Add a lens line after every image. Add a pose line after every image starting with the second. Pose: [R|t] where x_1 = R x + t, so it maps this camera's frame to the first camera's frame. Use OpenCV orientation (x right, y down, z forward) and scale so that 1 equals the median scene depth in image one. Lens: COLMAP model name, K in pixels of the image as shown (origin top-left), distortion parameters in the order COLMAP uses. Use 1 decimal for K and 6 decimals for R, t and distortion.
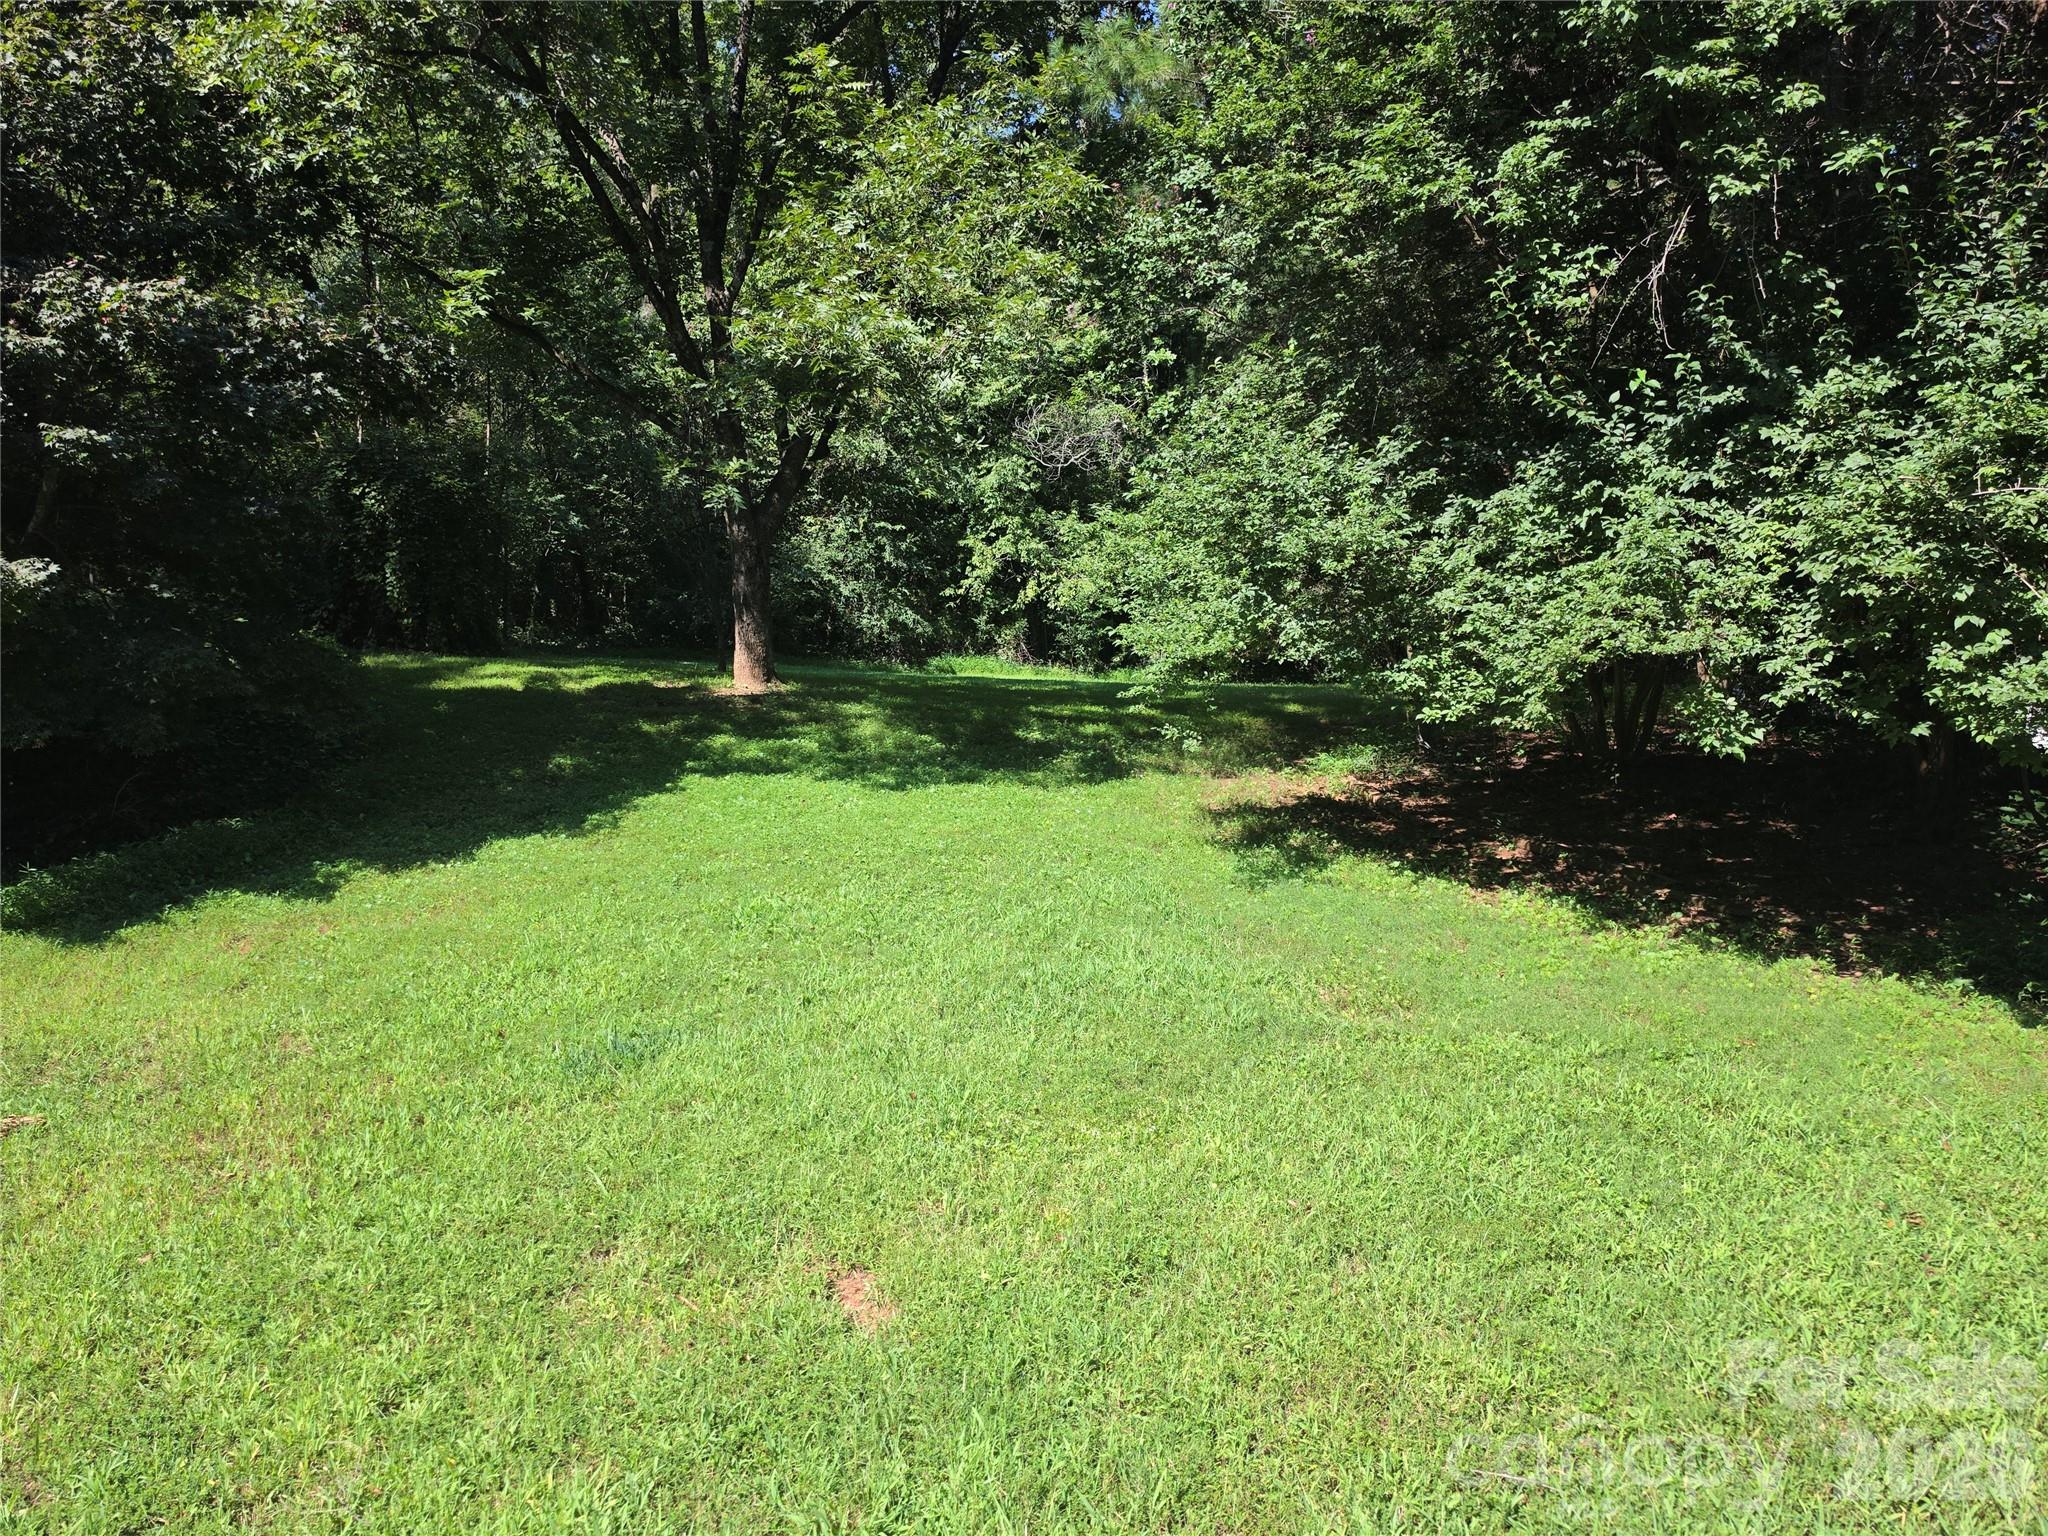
lens RADIAL K [[1371.5, 0, 1022.3], [0, 1371.5, 747.8], [0, 0, 1]] dist [0.396438, -0.319287]
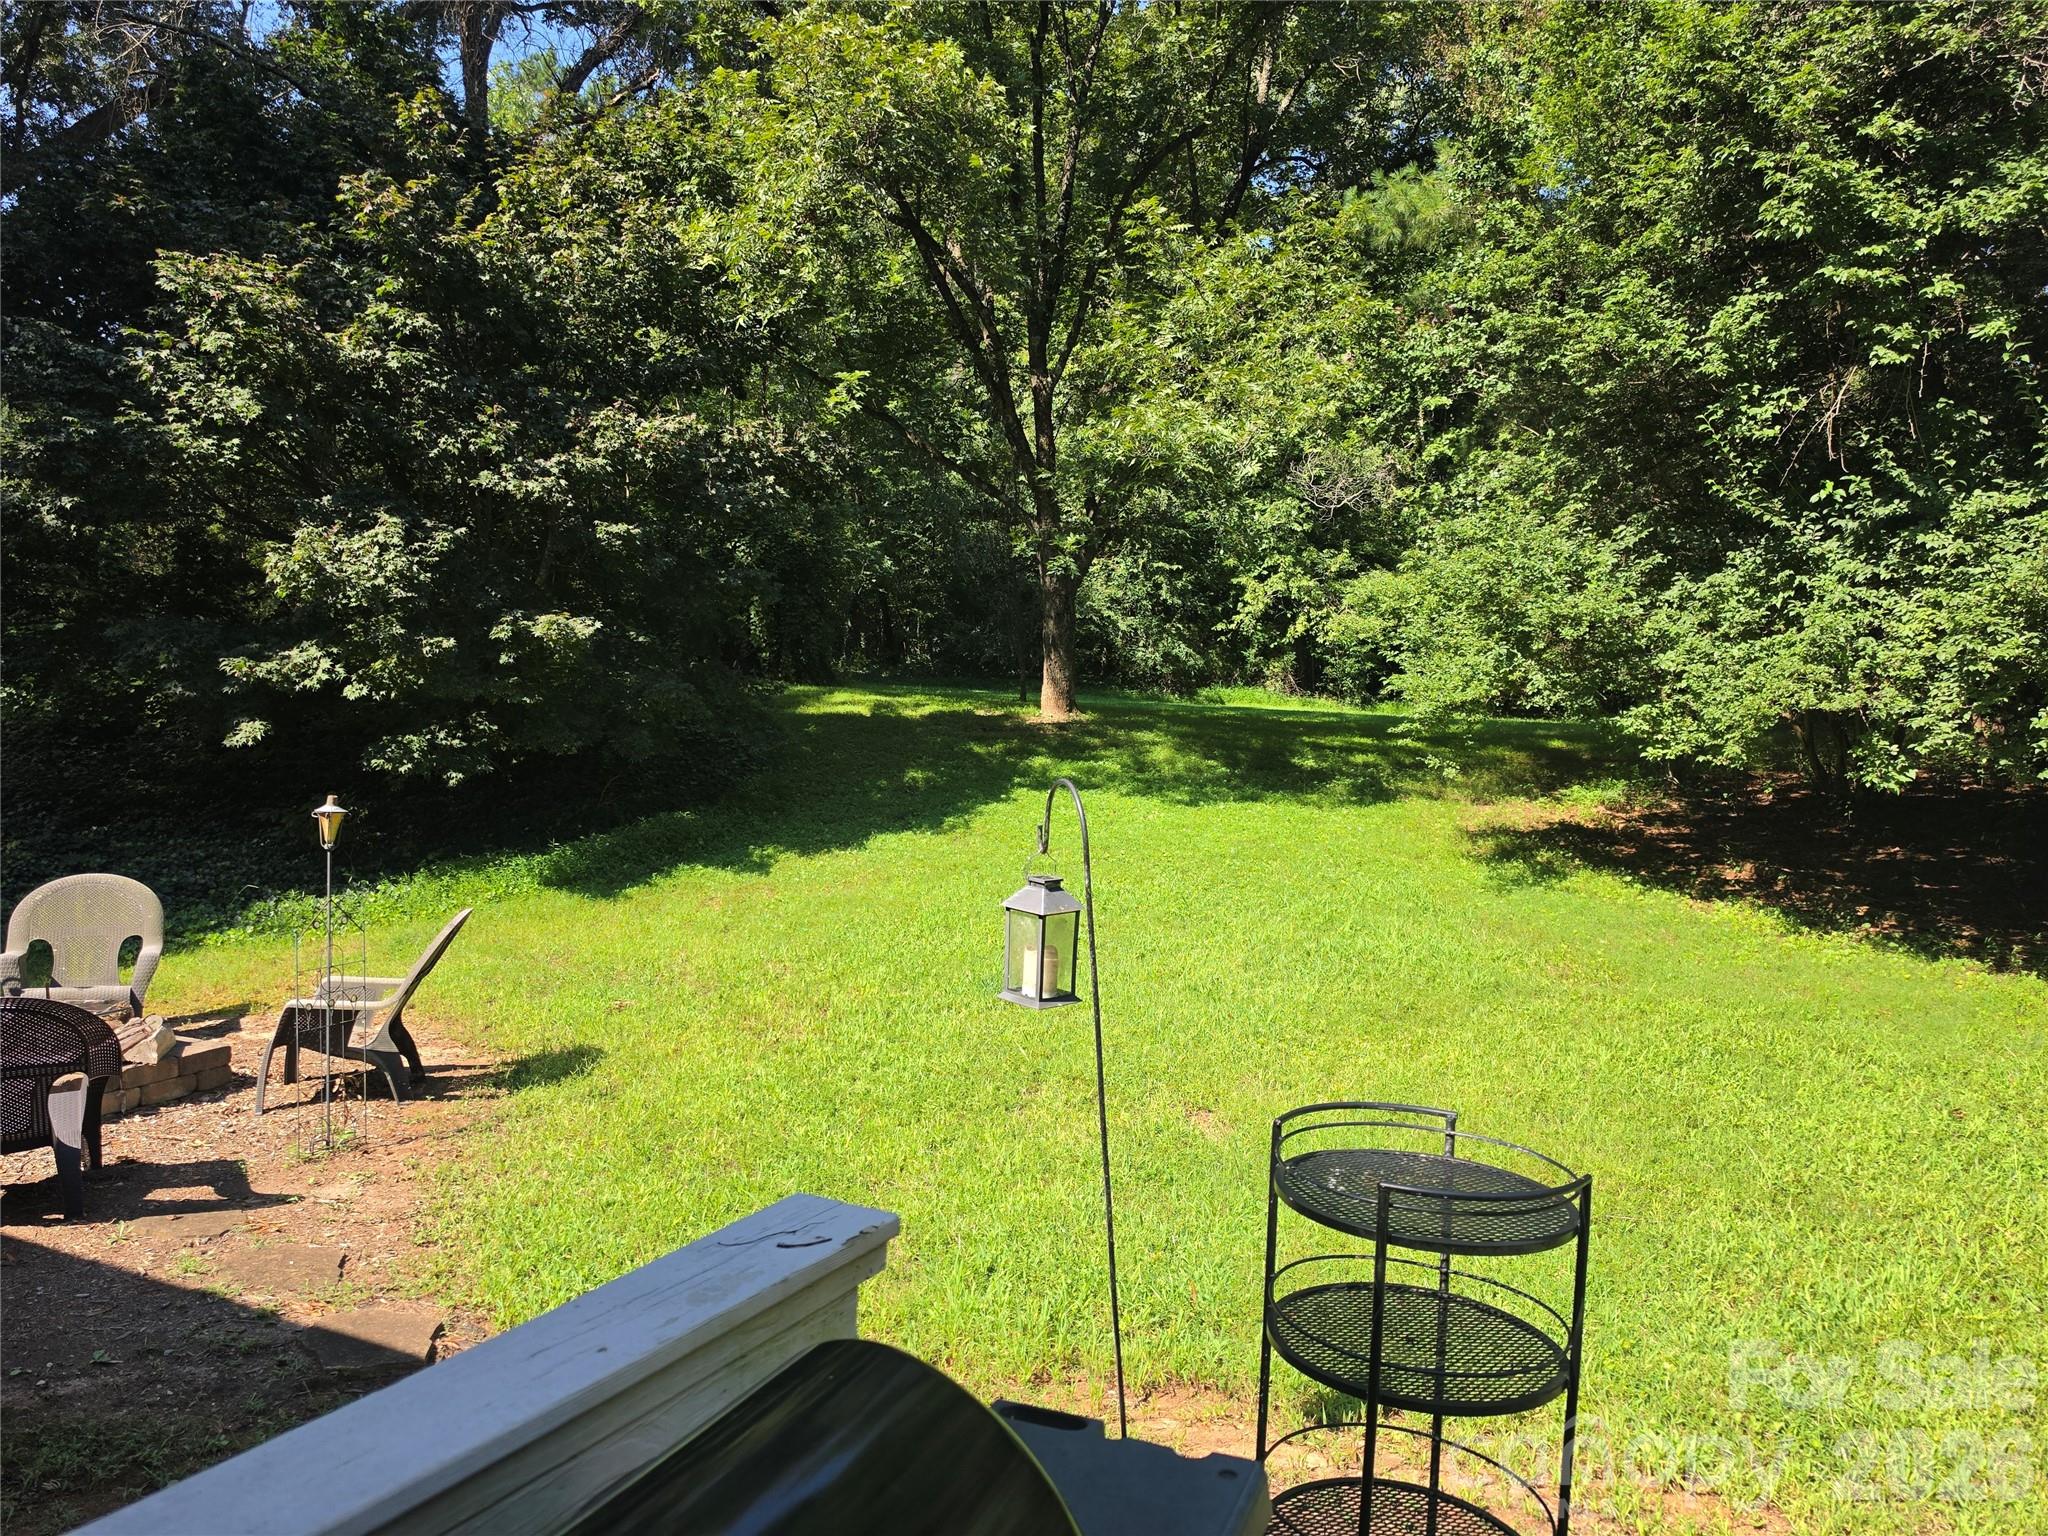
lens RADIAL K [[1598.1, 0, 1019.0], [0, 1598.1, 776.2], [0, 0, 1]] dist [0.242001, -0.273123]
pose [[0.988724, 0.026484, -0.147392, -0.035334], [-0.026797, 0.999641, -0.000138, 0.009323], [0.147335, 0.004086, 0.989078, -0.392358]]
